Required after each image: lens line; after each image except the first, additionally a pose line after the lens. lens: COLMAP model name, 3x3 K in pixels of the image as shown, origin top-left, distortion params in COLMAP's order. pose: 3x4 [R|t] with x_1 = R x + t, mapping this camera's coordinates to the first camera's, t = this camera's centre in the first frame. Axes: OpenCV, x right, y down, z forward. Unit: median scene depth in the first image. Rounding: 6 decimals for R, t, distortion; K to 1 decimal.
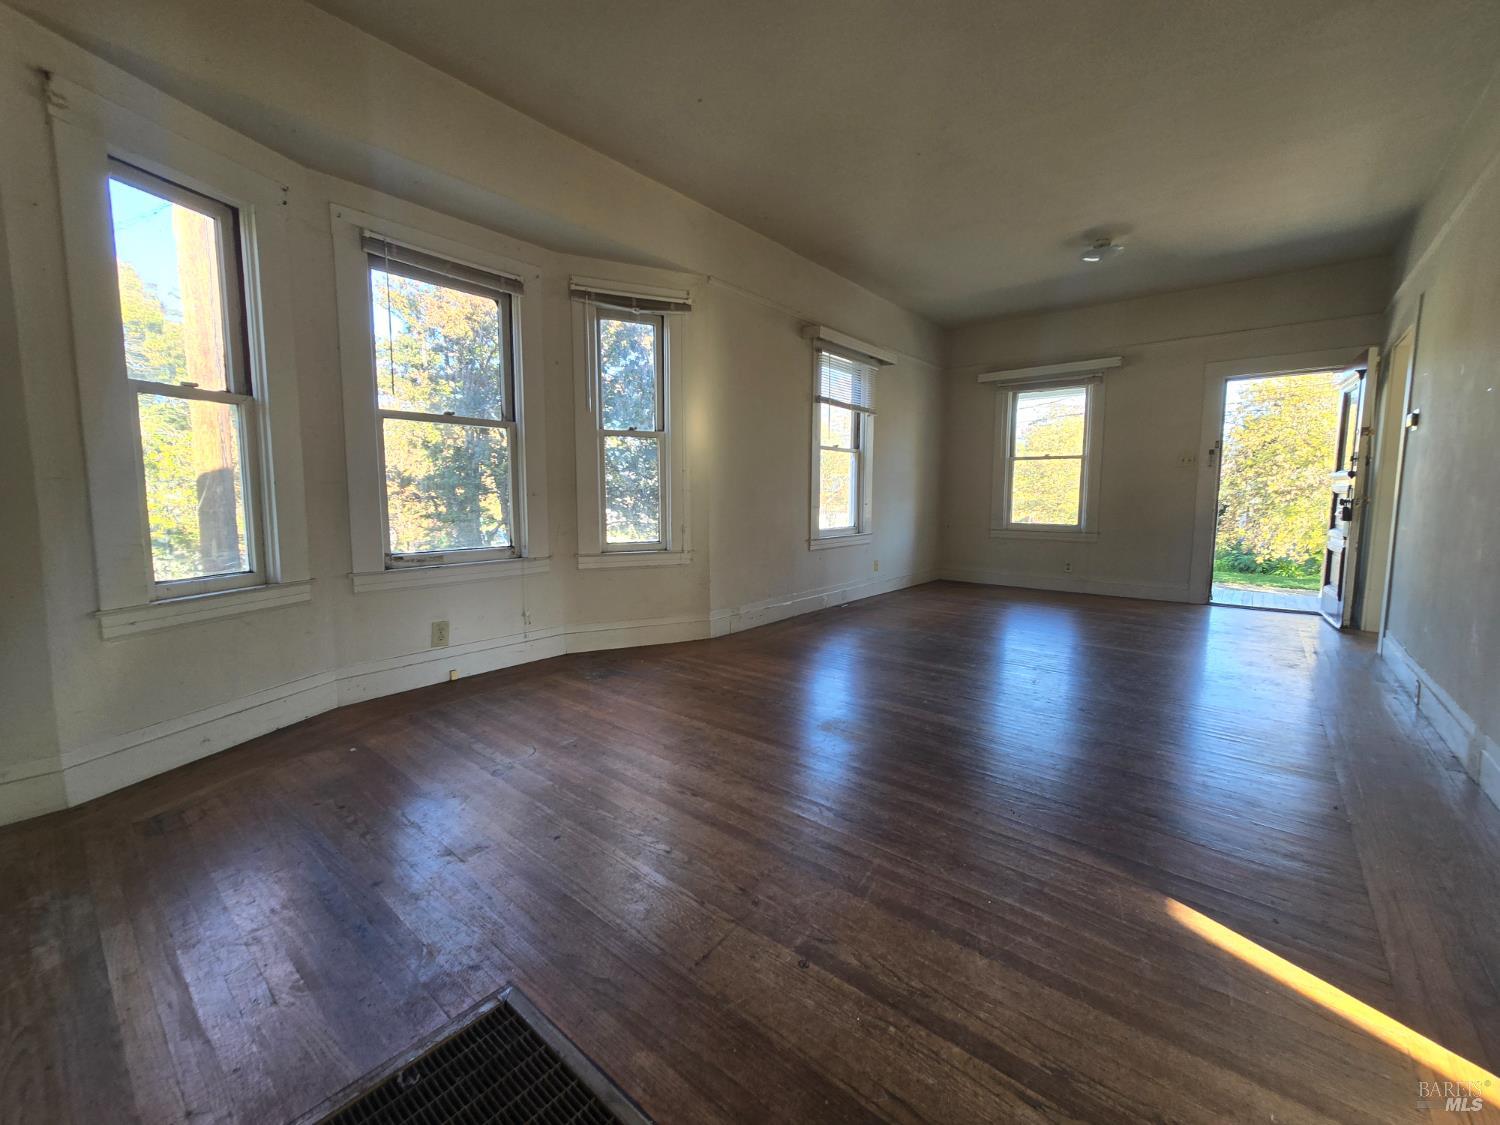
lens RADIAL K [[616.6, 0, 749.4], [0, 616.6, 557.9], [0, 0, 1]] dist [-0.001497, -0.000172]
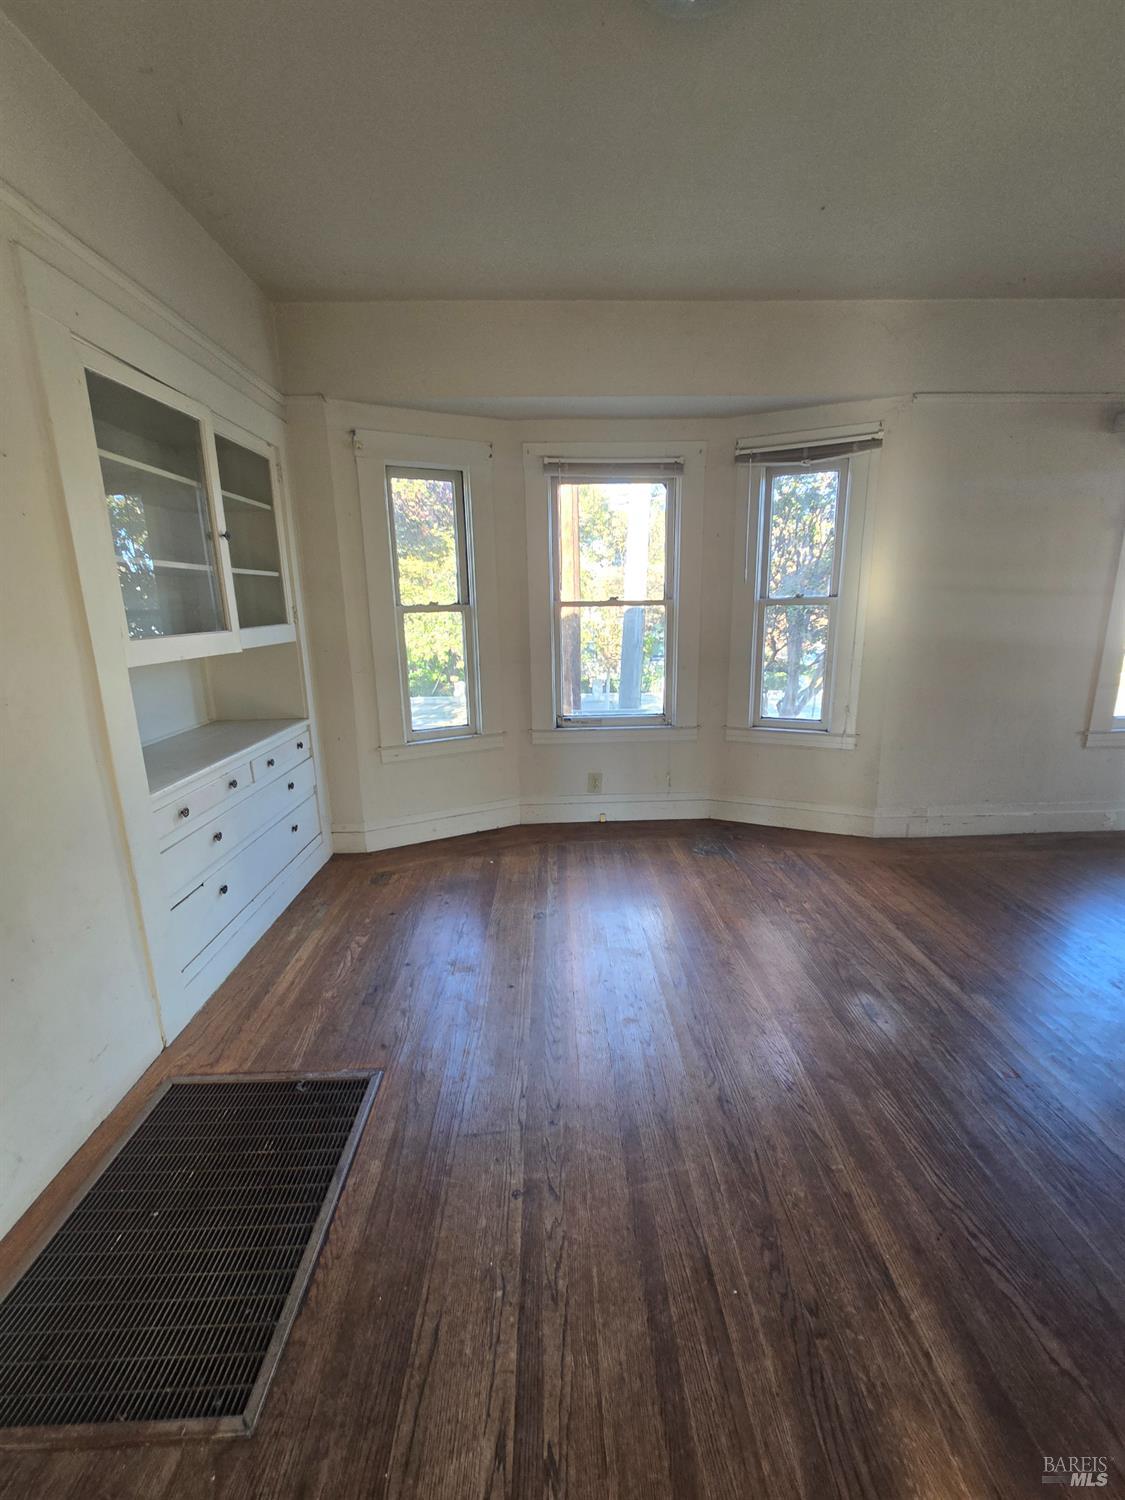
lens RADIAL K [[616.6, 0, 563.4], [0, 616.6, 748.5], [0, 0, 1]] dist [-0.001497, -0.000172]
pose [[0.659661, 0.157964, -0.734775, 0.395725], [-0.059991, 0.985610, 0.158031, -0.153148], [0.749165, -0.060167, 0.659645, 0.173927]]
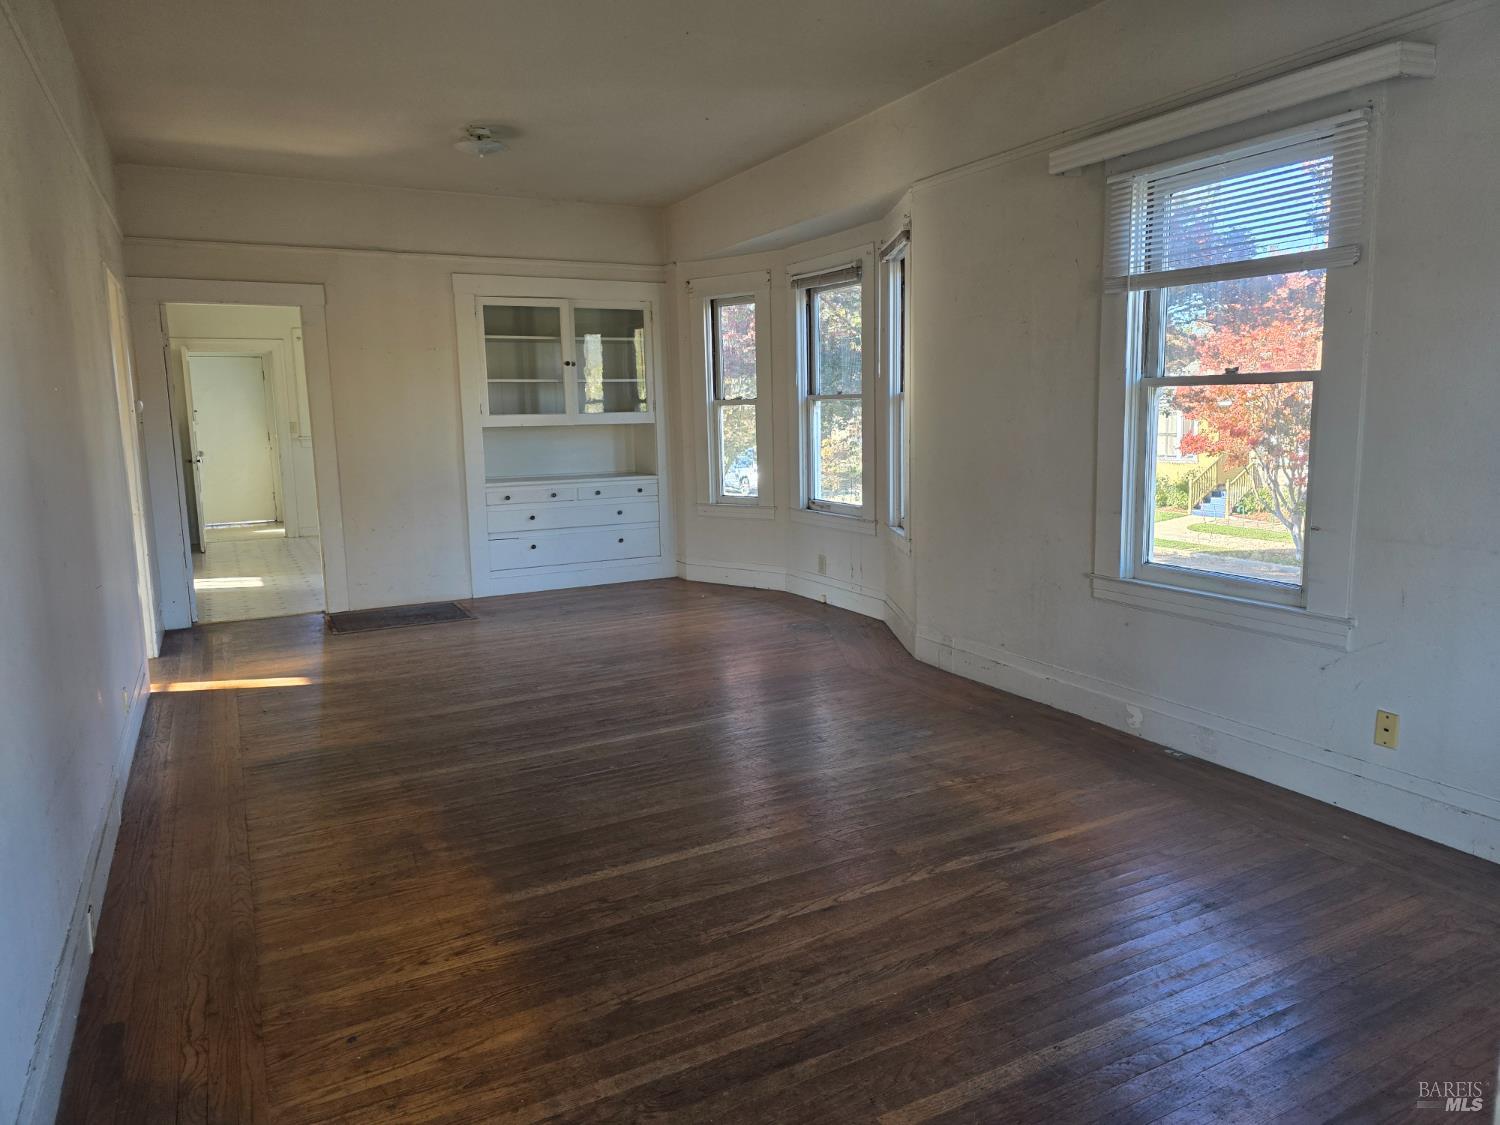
lens RADIAL K [[981.2, 0, 746.4], [0, 981.2, 560.3], [0, 0, 1]] dist [0.047882, -0.005512]
pose [[-0.382594, 0.147157, -0.912122, 1.653881], [-0.077917, 0.978578, 0.190561, -0.305868], [0.920625, 0.143977, -0.362932, 1.836494]]
